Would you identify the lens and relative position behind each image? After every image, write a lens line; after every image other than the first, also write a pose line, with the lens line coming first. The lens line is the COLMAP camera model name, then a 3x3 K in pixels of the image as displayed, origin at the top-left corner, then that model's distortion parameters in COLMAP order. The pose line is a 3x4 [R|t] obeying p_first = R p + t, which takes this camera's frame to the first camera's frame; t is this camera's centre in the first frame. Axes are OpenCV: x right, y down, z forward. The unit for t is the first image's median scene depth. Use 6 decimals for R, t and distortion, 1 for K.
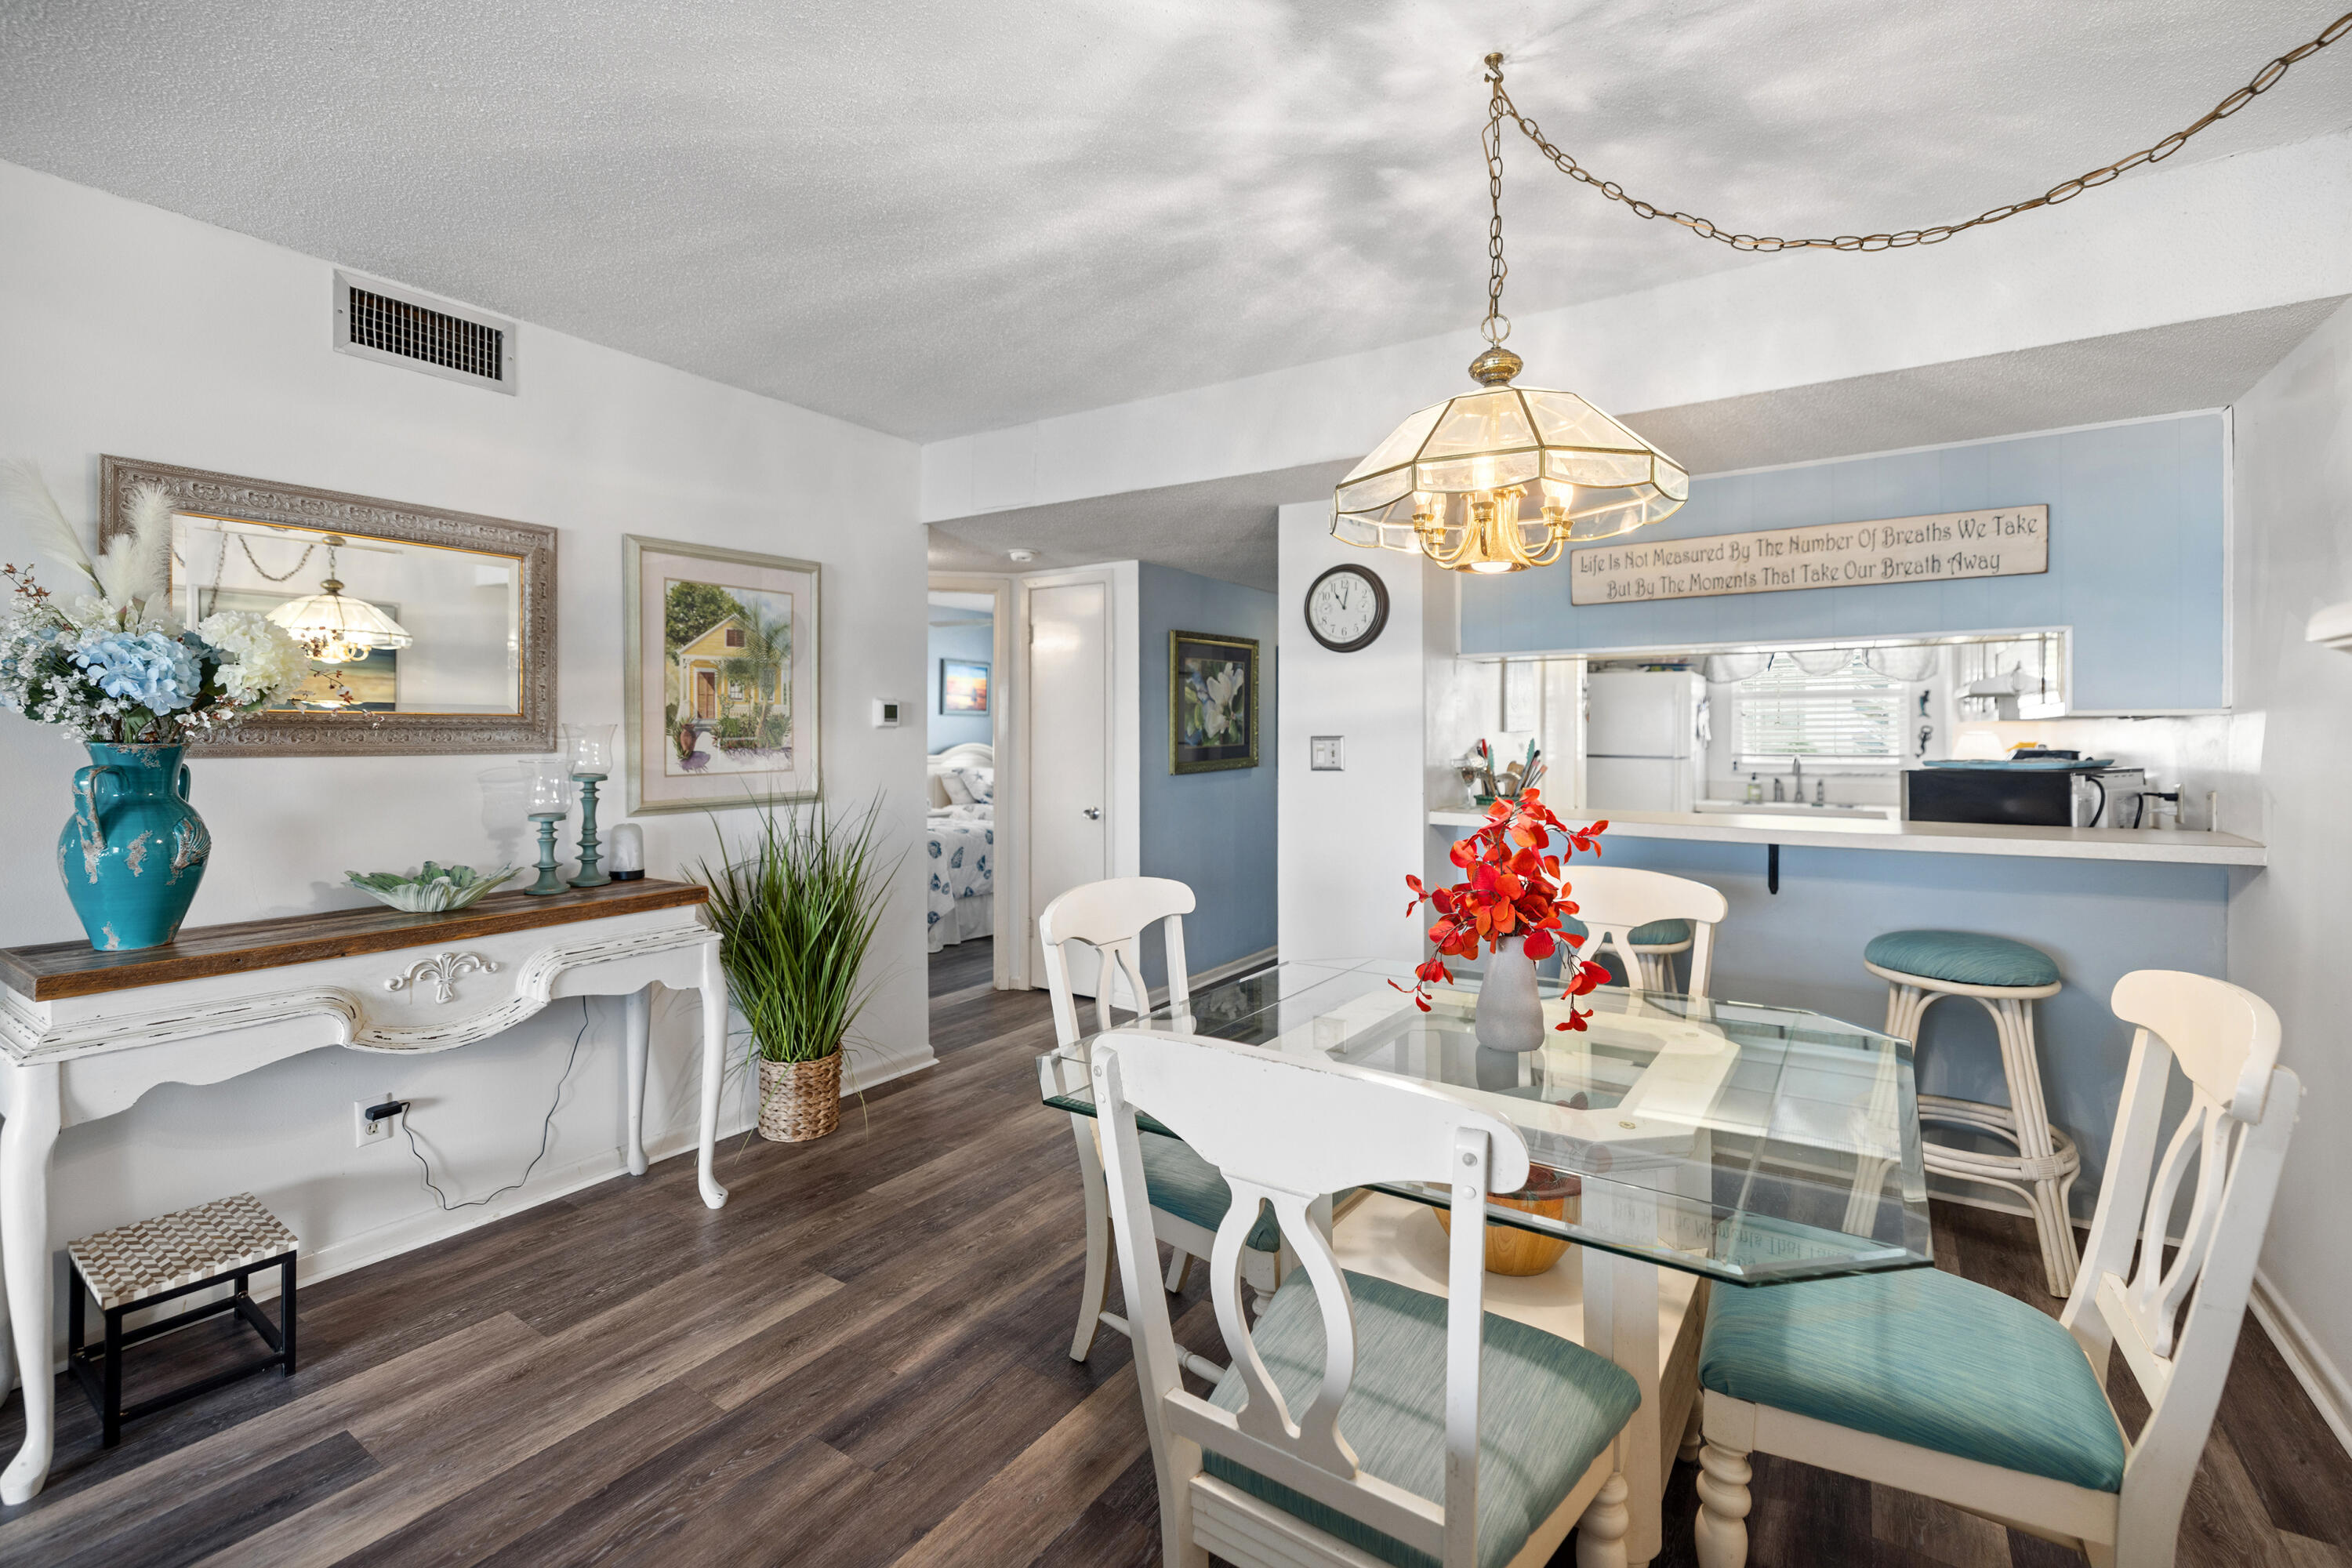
lens RADIAL K [[1009.2, 0, 1191.6], [0, 1009.2, 739.5], [0, 0, 1]] dist [-0.004491, 0.000653]
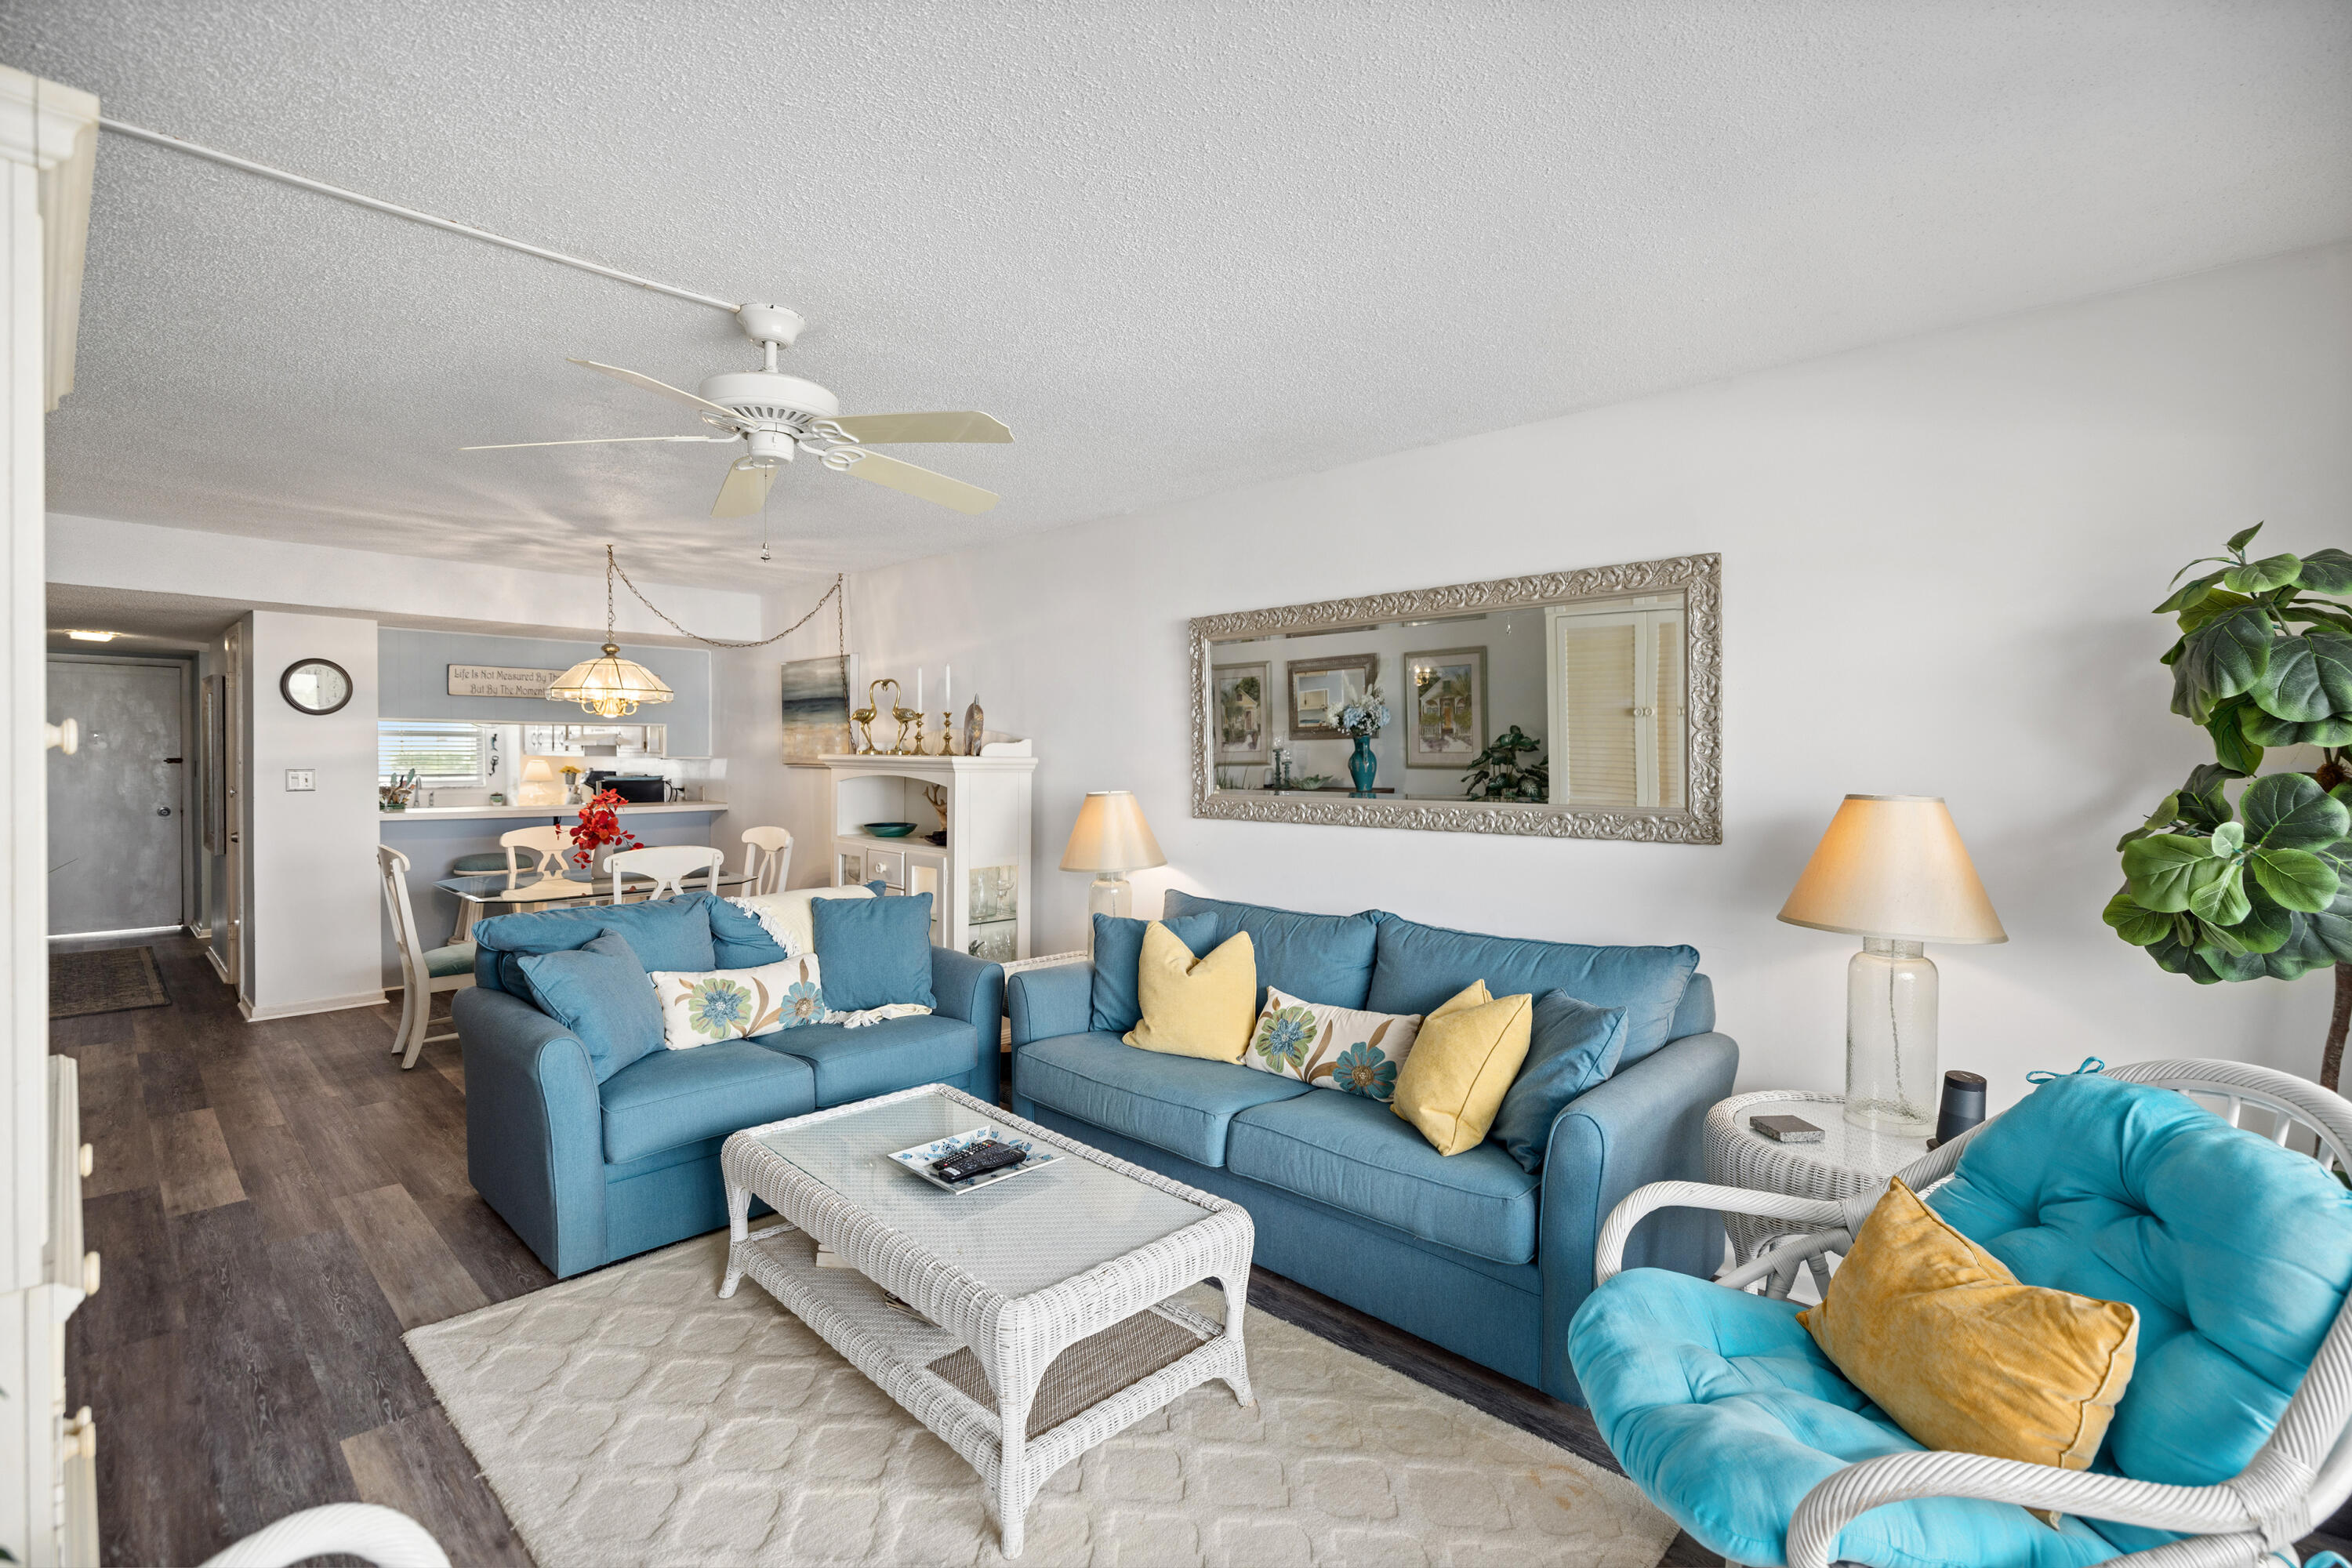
lens RADIAL K [[1080.8, 0, 1157.6], [0, 1080.8, 767.5], [0, 0, 1]] dist [-0.000517, 0.000806]
pose [[0.206416, -0.008359, 0.978429, -1.495744], [-0.003708, 0.999950, 0.009325, -0.030496], [-0.978457, -0.005553, 0.206374, -0.765766]]
